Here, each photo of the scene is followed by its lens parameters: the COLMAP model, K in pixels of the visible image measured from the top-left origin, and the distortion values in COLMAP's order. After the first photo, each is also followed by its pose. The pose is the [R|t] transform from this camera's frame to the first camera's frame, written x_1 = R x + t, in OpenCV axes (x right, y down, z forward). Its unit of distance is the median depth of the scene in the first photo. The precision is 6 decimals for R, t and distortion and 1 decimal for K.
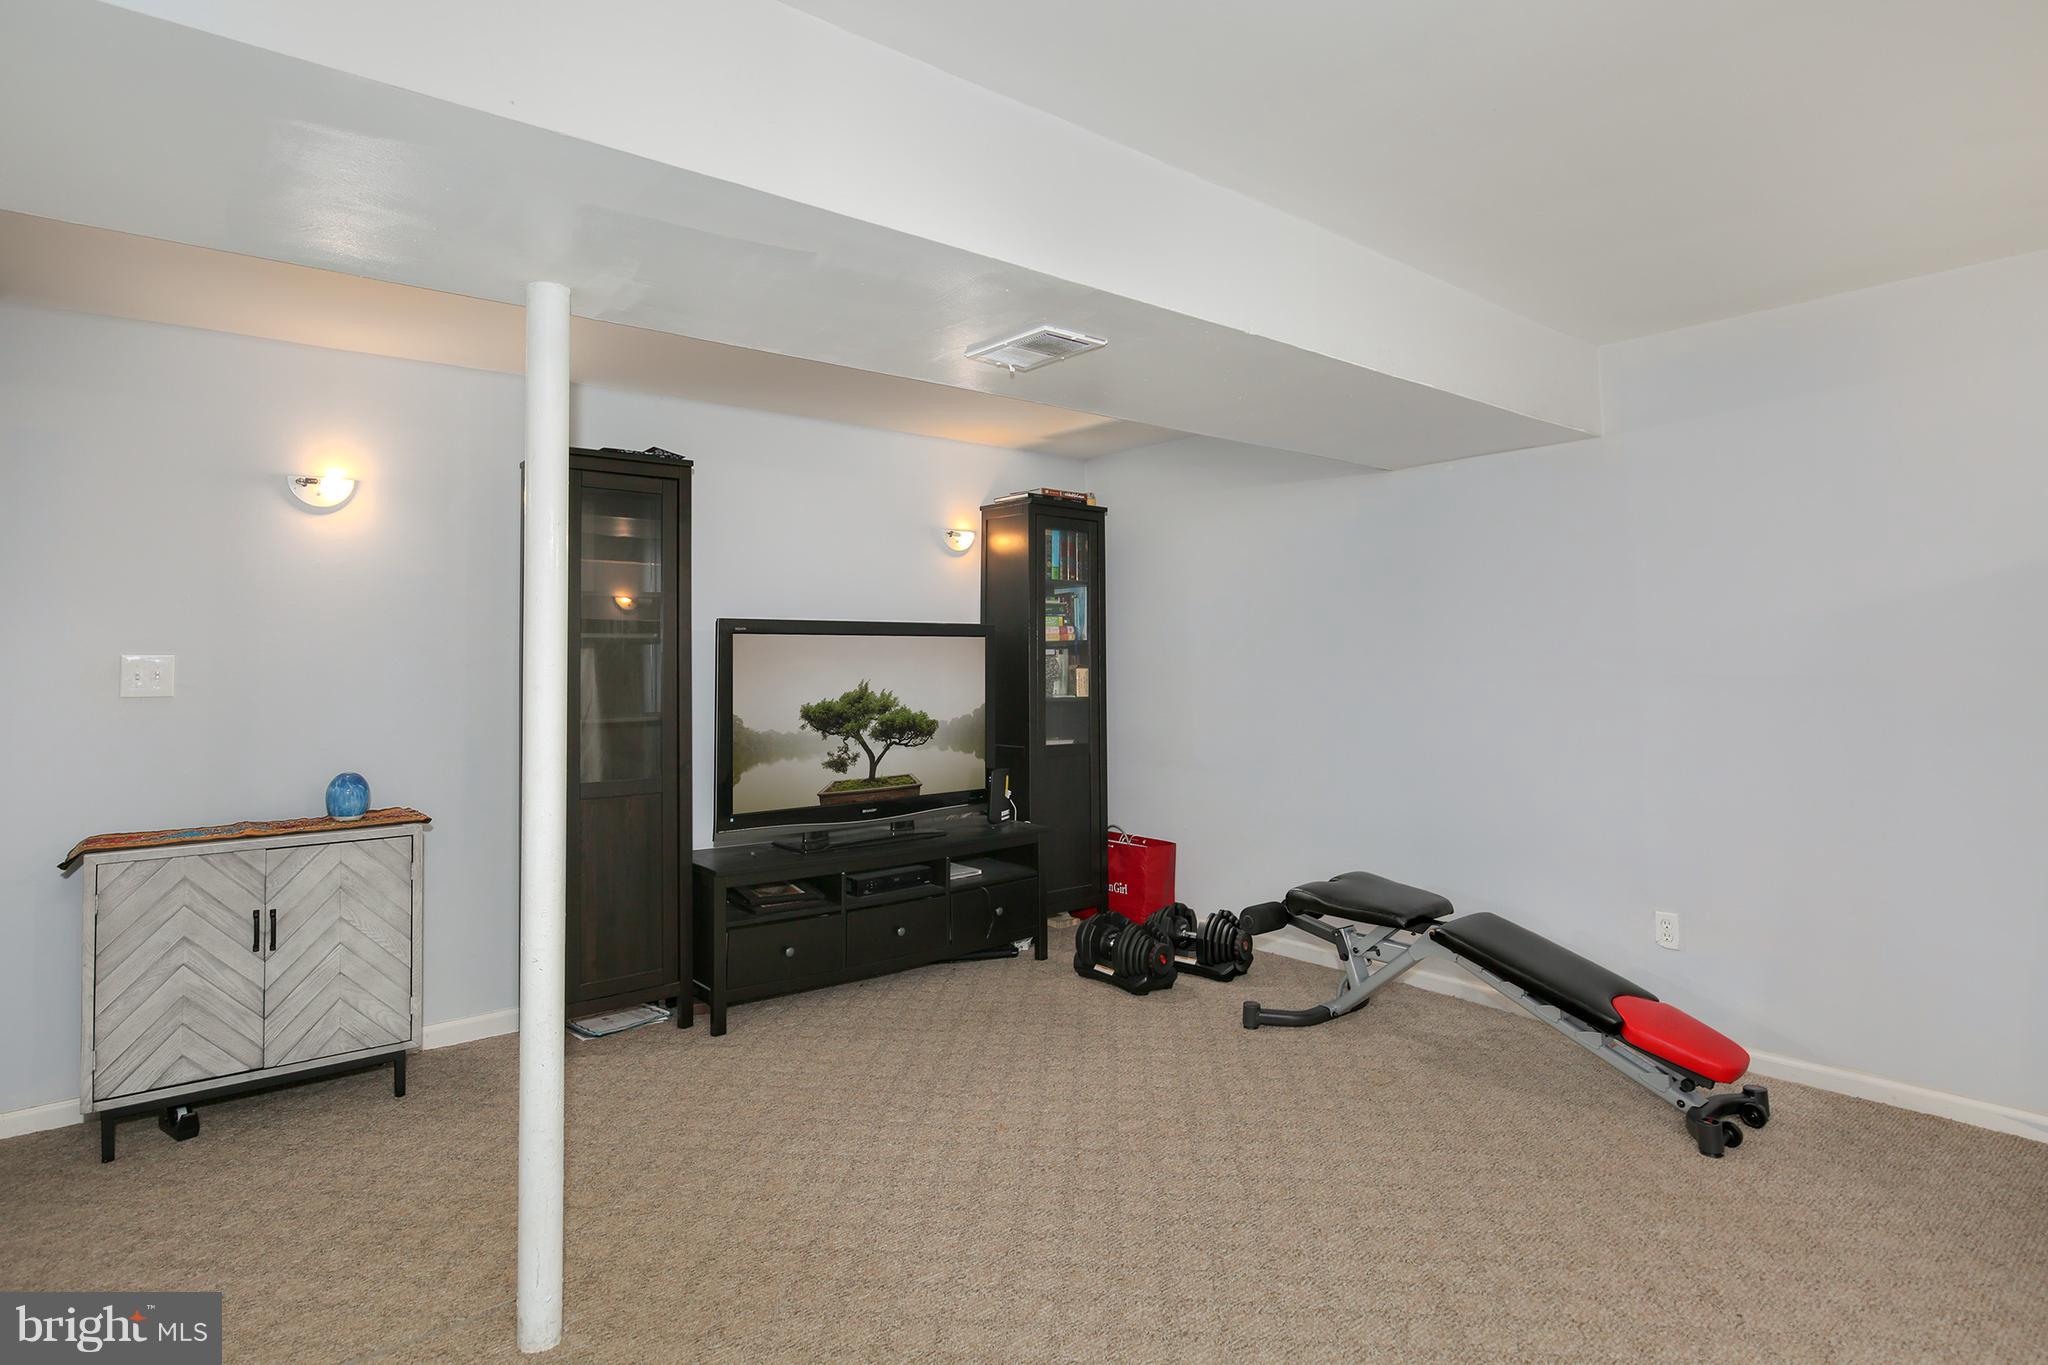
lens RADIAL K [[1088.9, 0, 1023.9], [0, 1088.9, 654.1], [0, 0, 1]] dist [0.000910, 0.000335]
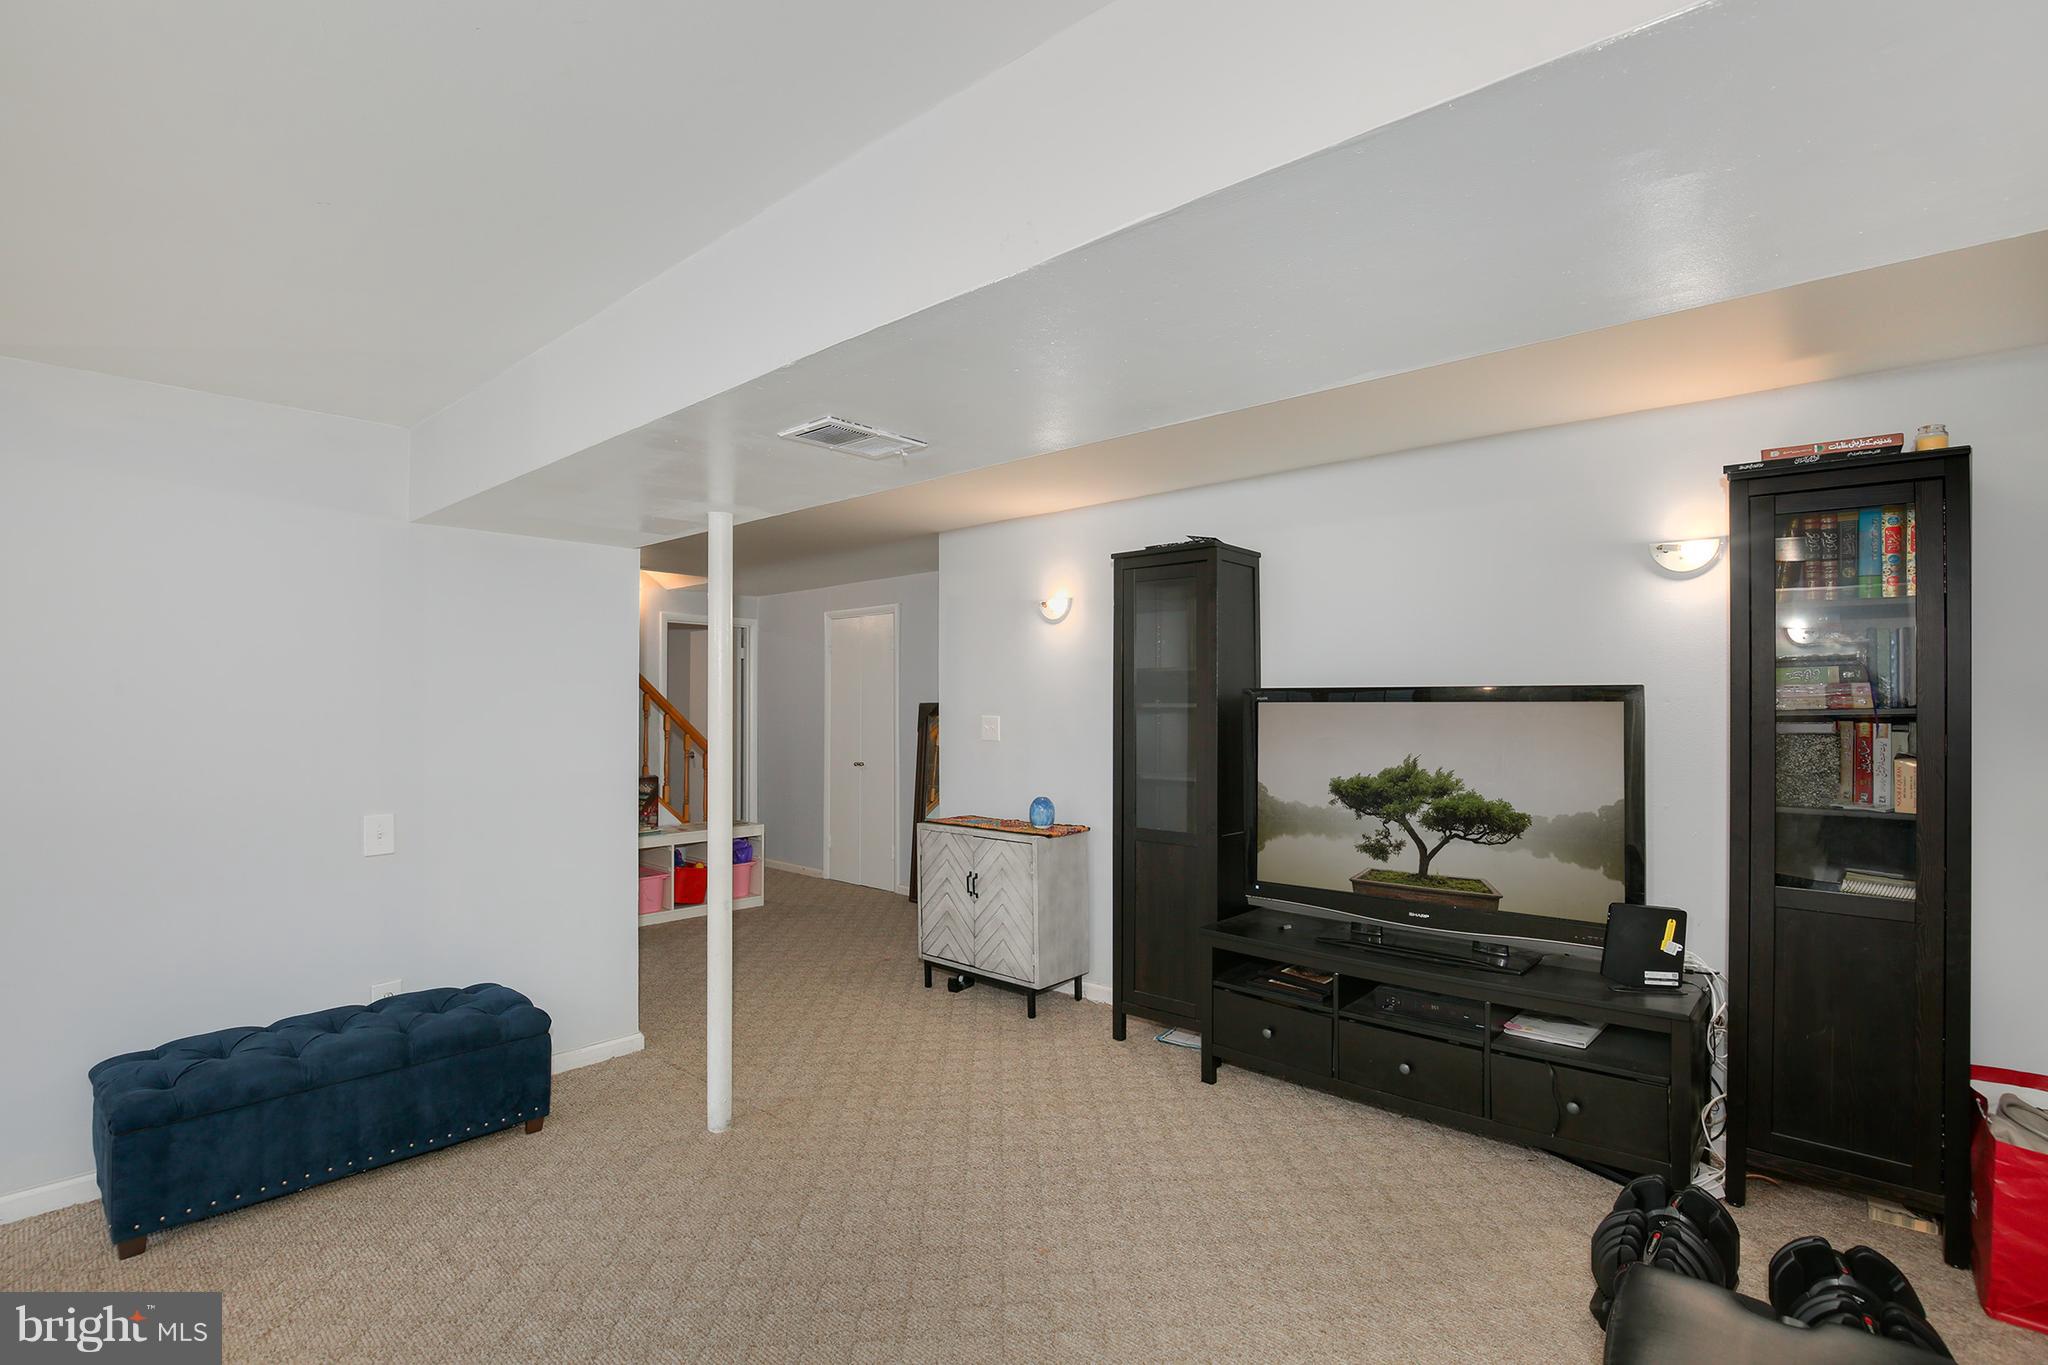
lens RADIAL K [[979.8, 0, 1024.0], [0, 979.8, 682.5], [0, 0, 1]] dist [-0.028695, 0.000134]
pose [[0.134903, -0.008006, -0.990827, 0.563942], [0.016764, 0.999843, -0.005796, -0.032654], [0.990717, -0.015829, 0.135016, 0.617903]]
